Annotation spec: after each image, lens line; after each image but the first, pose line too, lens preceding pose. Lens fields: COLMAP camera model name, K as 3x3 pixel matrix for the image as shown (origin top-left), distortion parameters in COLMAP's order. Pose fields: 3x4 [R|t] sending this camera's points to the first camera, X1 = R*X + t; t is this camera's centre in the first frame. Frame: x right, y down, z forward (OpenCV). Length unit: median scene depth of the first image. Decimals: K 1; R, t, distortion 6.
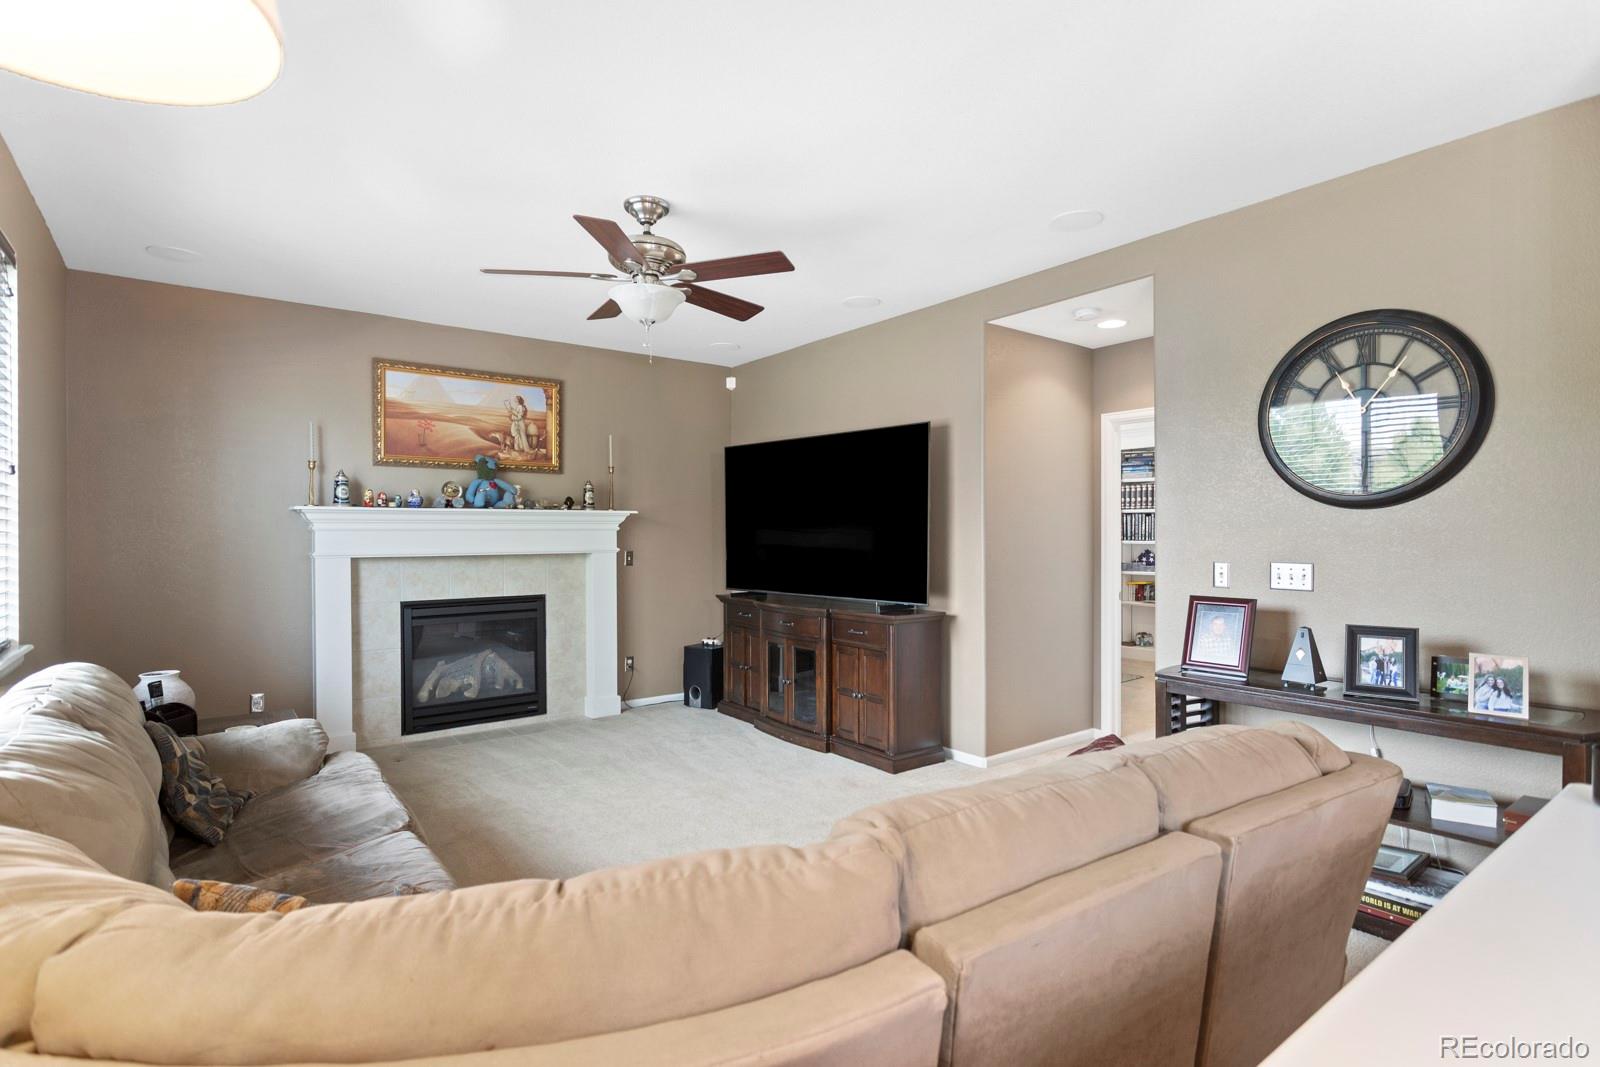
lens RADIAL K [[786.6, 0, 805.0], [0, 786.6, 539.8], [0, 0, 1]] dist [-0.000983, -0.000025]
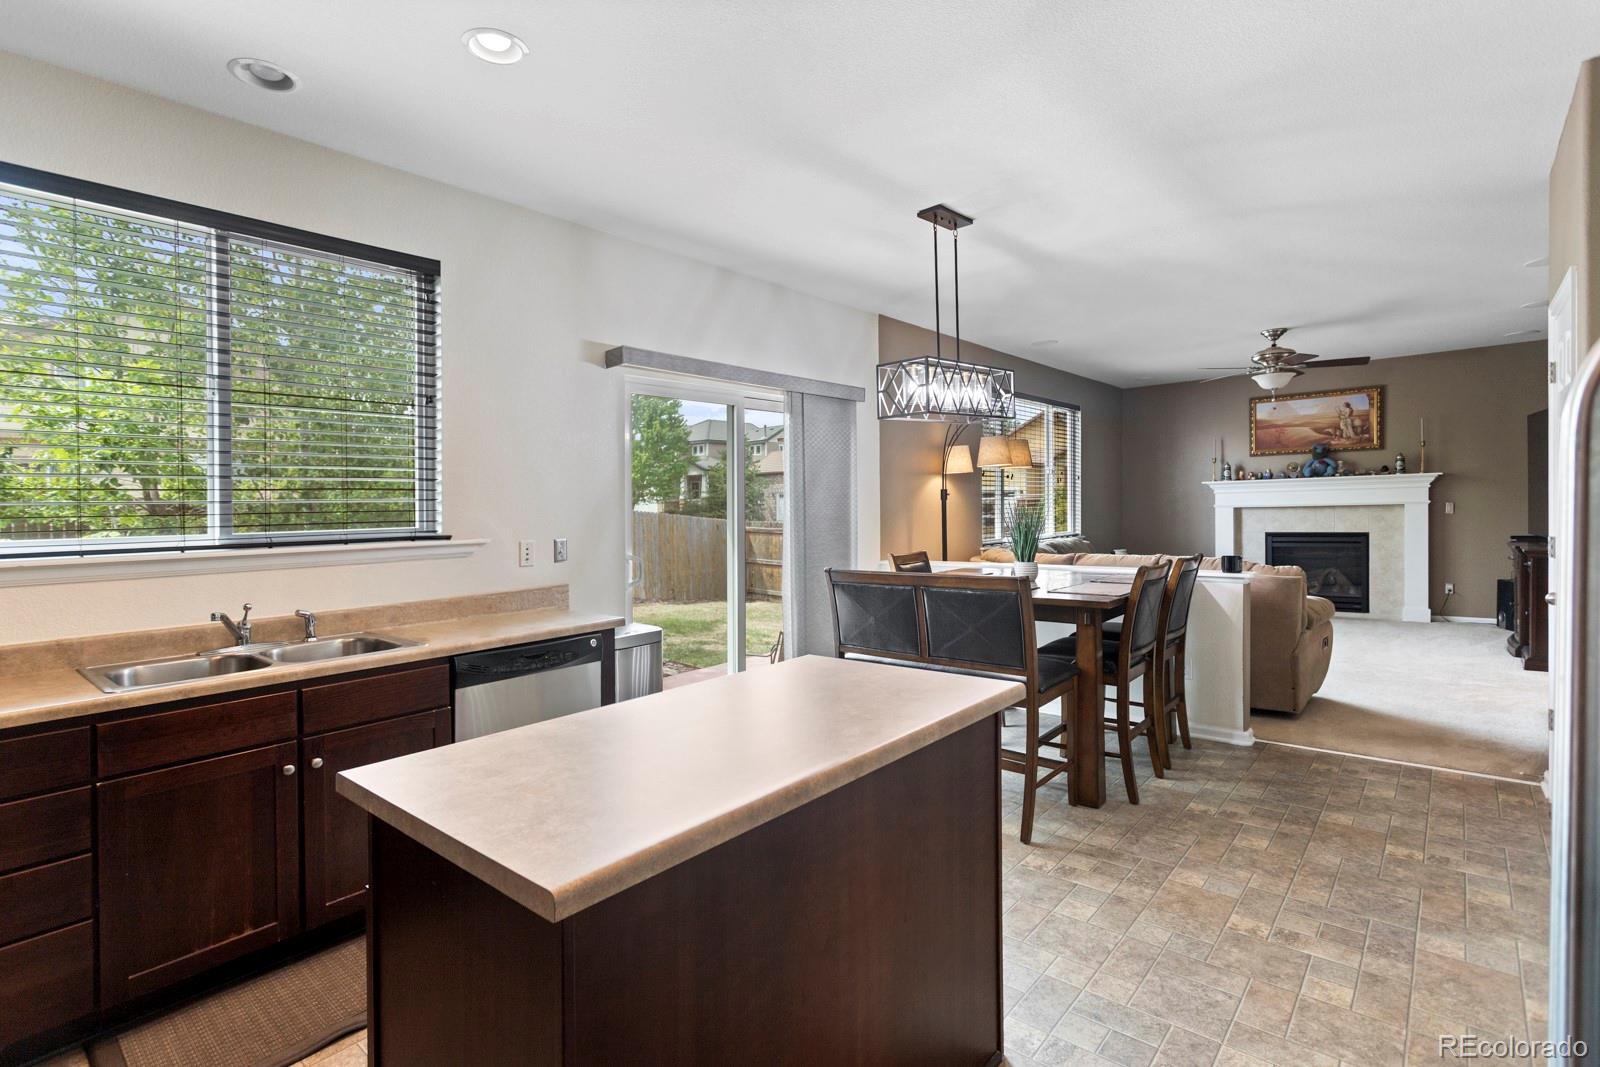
lens RADIAL K [[752.3, 0, 797.9], [0, 752.3, 545.1], [0, 0, 1]] dist [-0.001007, -0.000685]
pose [[0.200317, 0.051958, -0.978352, 0.870299], [0.021161, 0.998130, 0.057341, -0.011091], [0.979503, -0.032189, 0.198843, -0.348579]]
